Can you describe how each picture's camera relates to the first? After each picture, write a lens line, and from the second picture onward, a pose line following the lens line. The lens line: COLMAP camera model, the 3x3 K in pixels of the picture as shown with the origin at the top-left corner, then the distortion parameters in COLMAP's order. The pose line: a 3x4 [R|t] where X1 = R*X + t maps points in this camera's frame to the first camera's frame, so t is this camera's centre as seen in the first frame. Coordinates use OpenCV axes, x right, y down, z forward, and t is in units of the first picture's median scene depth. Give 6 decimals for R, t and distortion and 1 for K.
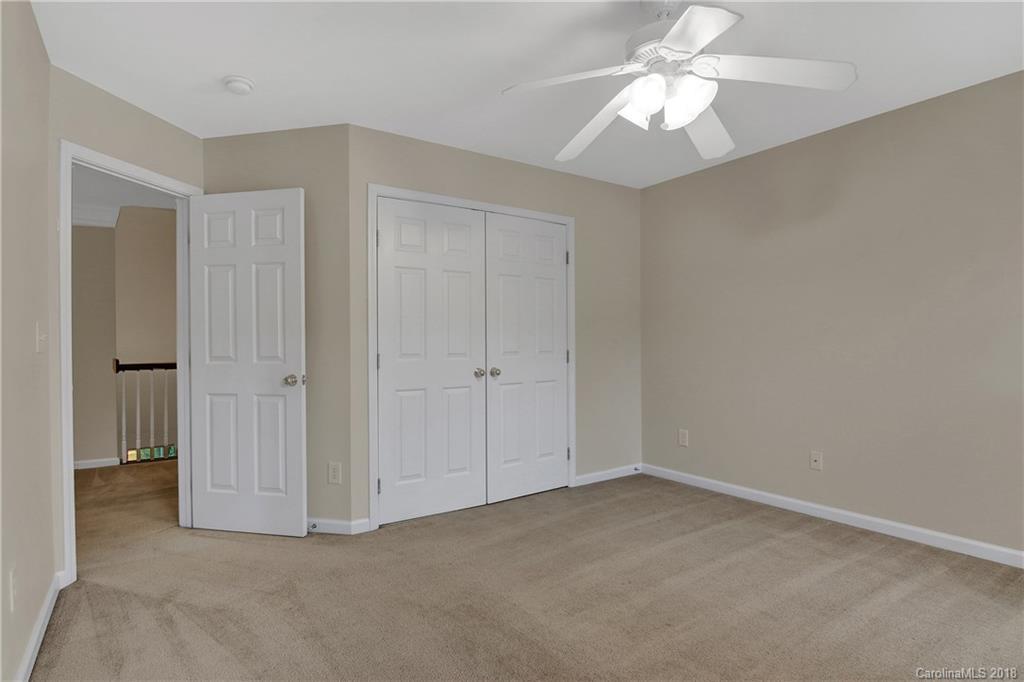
lens RADIAL K [[536.2, 0, 511.5], [0, 536.2, 348.6], [0, 0, 1]] dist [0.016015, -0.000492]
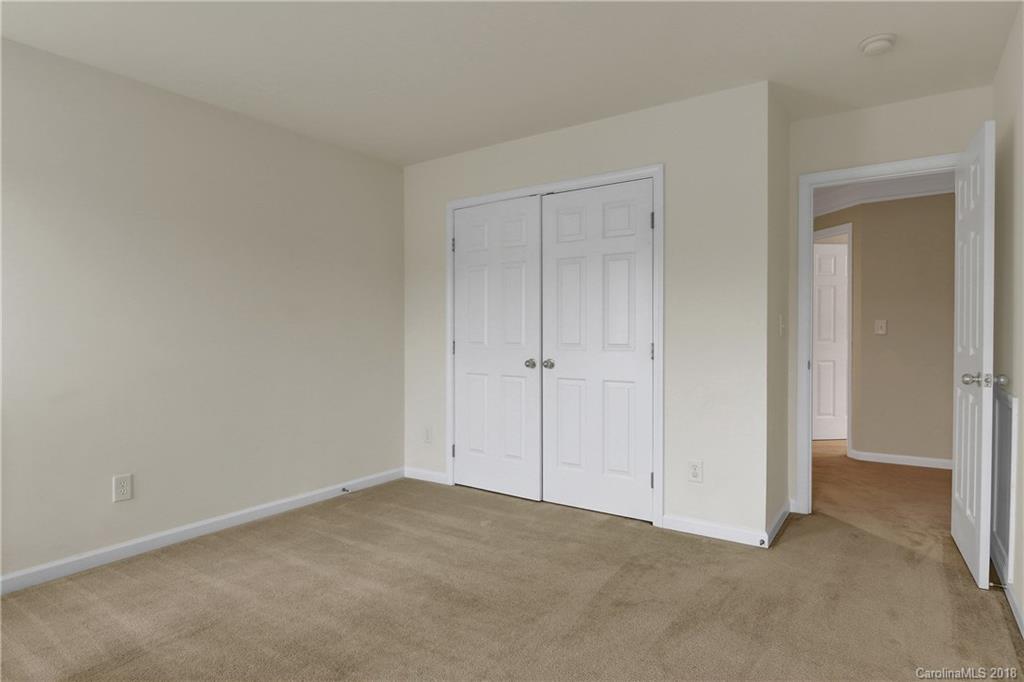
lens RADIAL K [[556.4, 0, 515.9], [0, 556.4, 335.2], [0, 0, 1]] dist [0.000446, -0.000192]
pose [[0.328795, 0.006084, -0.944382, 0.867067], [-0.008821, 0.999955, 0.003371, -0.009245], [0.944360, 0.007222, 0.328834, 0.623735]]
